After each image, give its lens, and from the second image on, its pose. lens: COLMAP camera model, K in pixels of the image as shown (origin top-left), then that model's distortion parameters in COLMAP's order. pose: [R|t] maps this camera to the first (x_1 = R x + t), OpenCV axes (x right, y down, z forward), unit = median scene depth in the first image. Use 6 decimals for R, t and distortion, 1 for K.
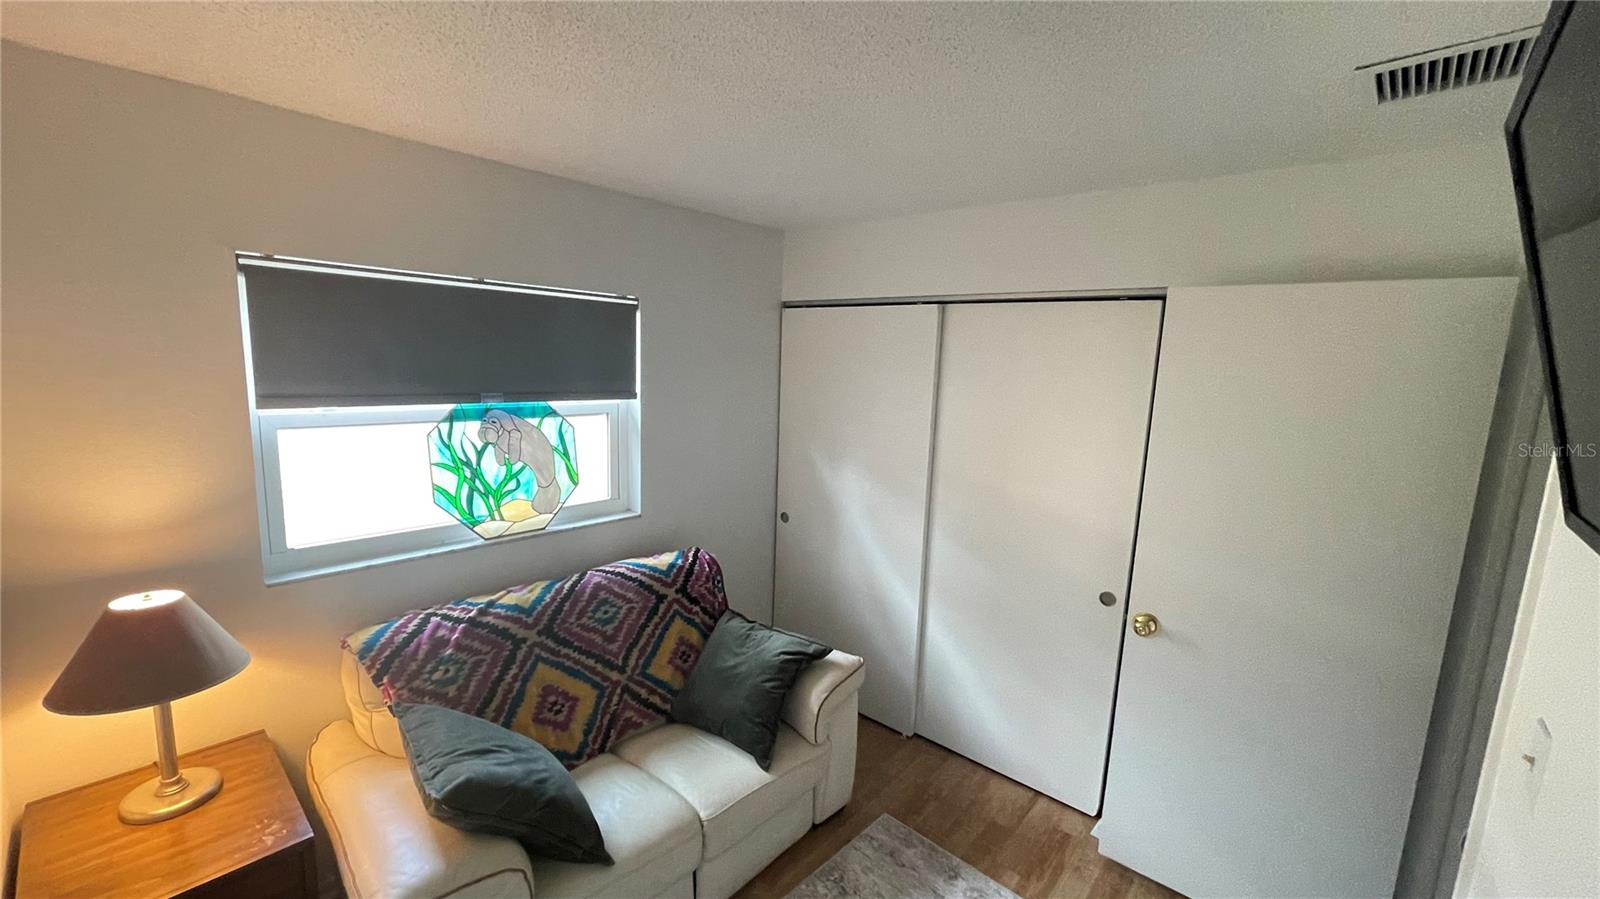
lens RADIAL K [[642.4, 0, 804.8], [0, 642.4, 448.4], [0, 0, 1]] dist [0.003222, -0.000481]
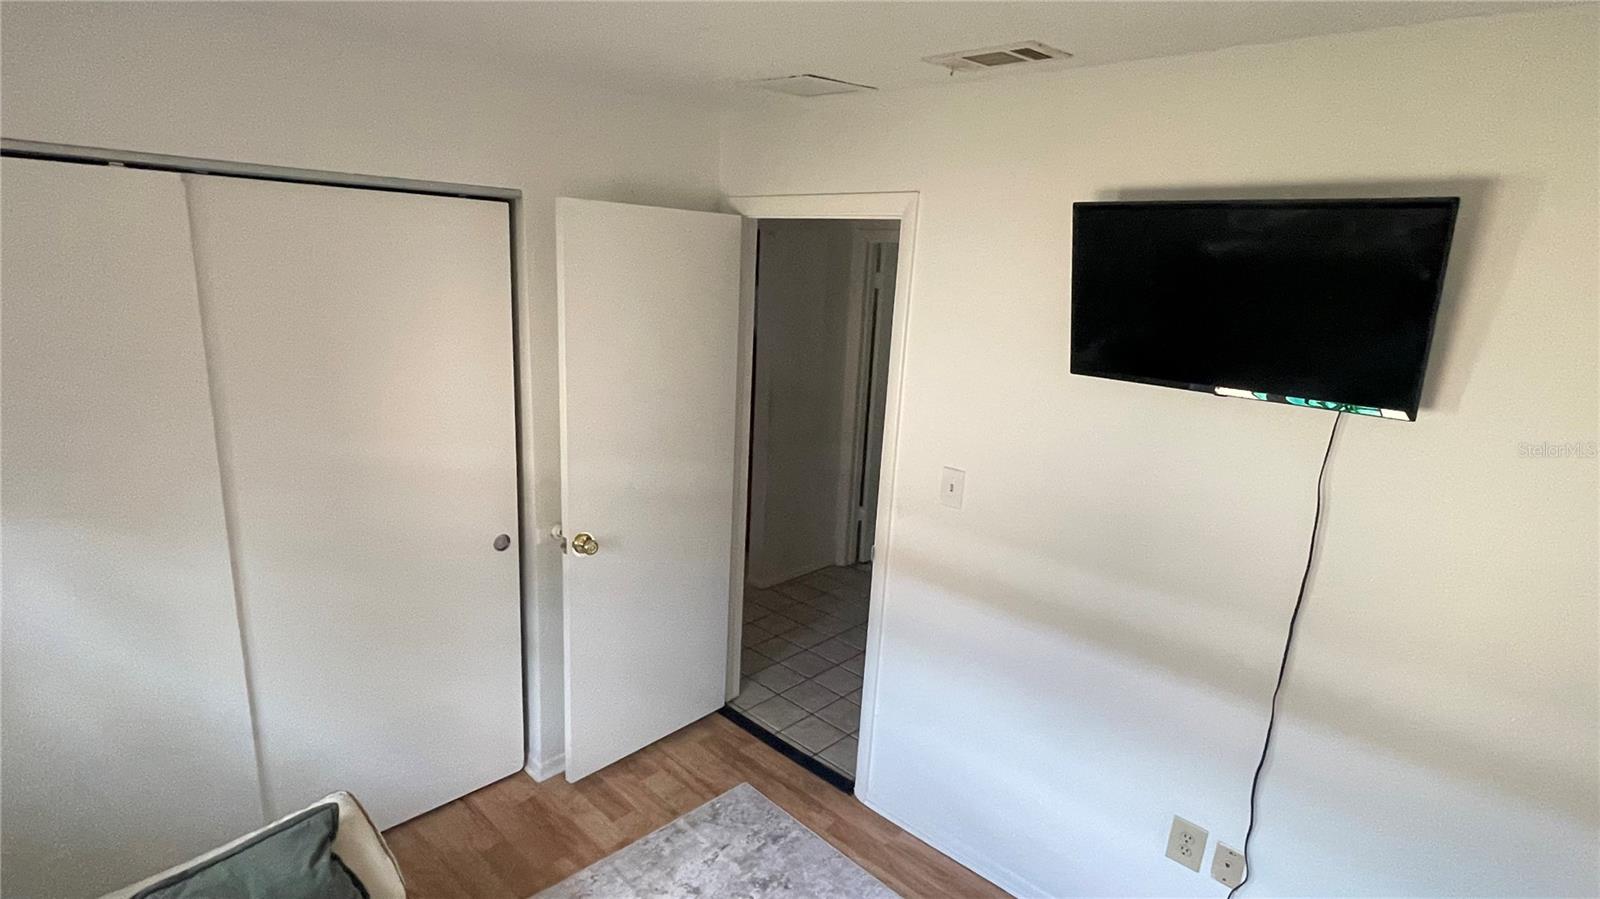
lens RADIAL K [[786.4, 0, 796.5], [0, 786.4, 445.6], [0, 0, 1]] dist [-0.000788, -0.000113]
pose [[0.061162, -0.264998, 0.962307, -0.431435], [0.097192, 0.961112, 0.258491, -0.115028], [-0.993385, 0.077718, 0.084539, 0.411229]]
